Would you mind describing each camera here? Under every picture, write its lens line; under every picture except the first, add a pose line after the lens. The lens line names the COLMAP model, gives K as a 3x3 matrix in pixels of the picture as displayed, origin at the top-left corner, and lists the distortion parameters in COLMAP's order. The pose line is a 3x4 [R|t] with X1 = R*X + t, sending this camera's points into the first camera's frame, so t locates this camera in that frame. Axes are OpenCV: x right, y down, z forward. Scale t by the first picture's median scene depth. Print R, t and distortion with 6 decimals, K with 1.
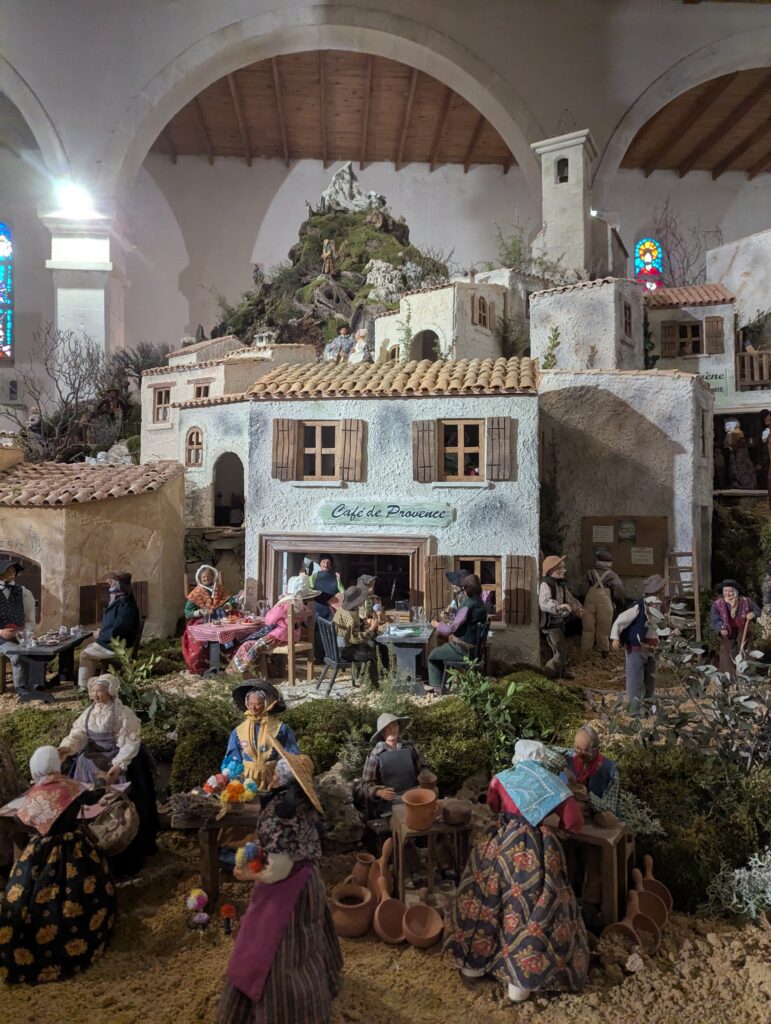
lens RADIAL K [[724.3, 0, 385.5], [0, 724.3, 508.0], [0, 0, 1]] dist [0.066593, -0.063003]
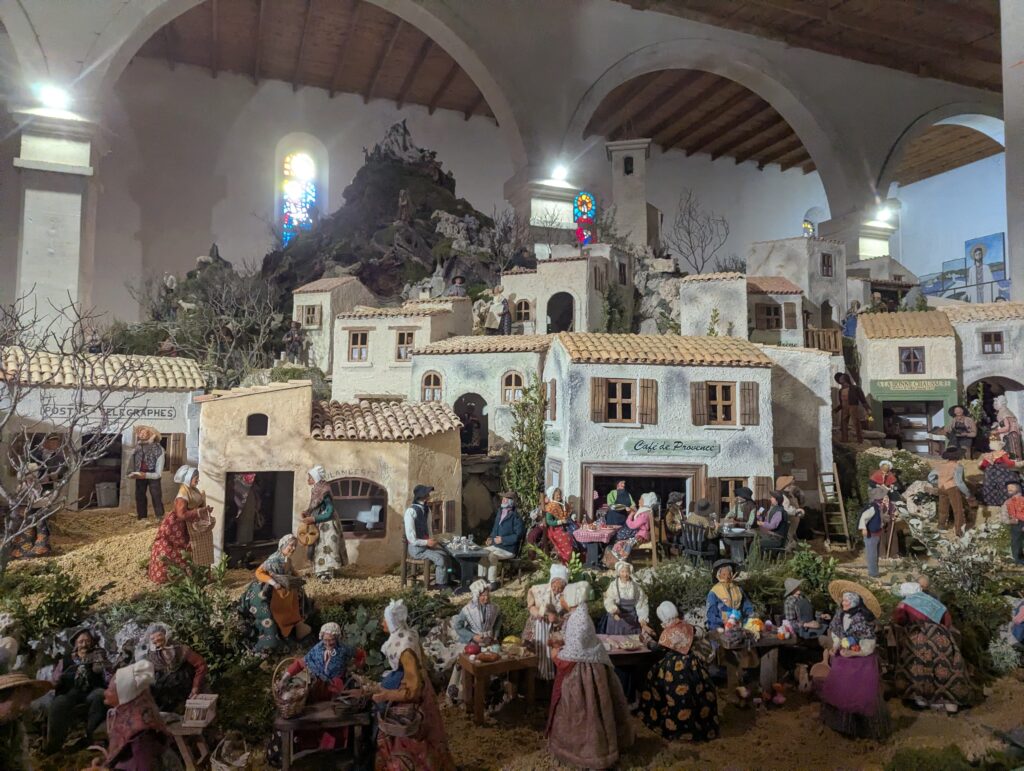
lens RADIAL K [[724.3, 0, 513.1], [0, 724.3, 380.7], [0, 0, 1]] dist [0.066593, -0.063003]
pose [[0.954242, 0.024500, 0.298031, -0.637716], [-0.006167, 0.998039, -0.062297, -0.027850], [-0.298973, 0.057608, 0.952521, -0.226439]]
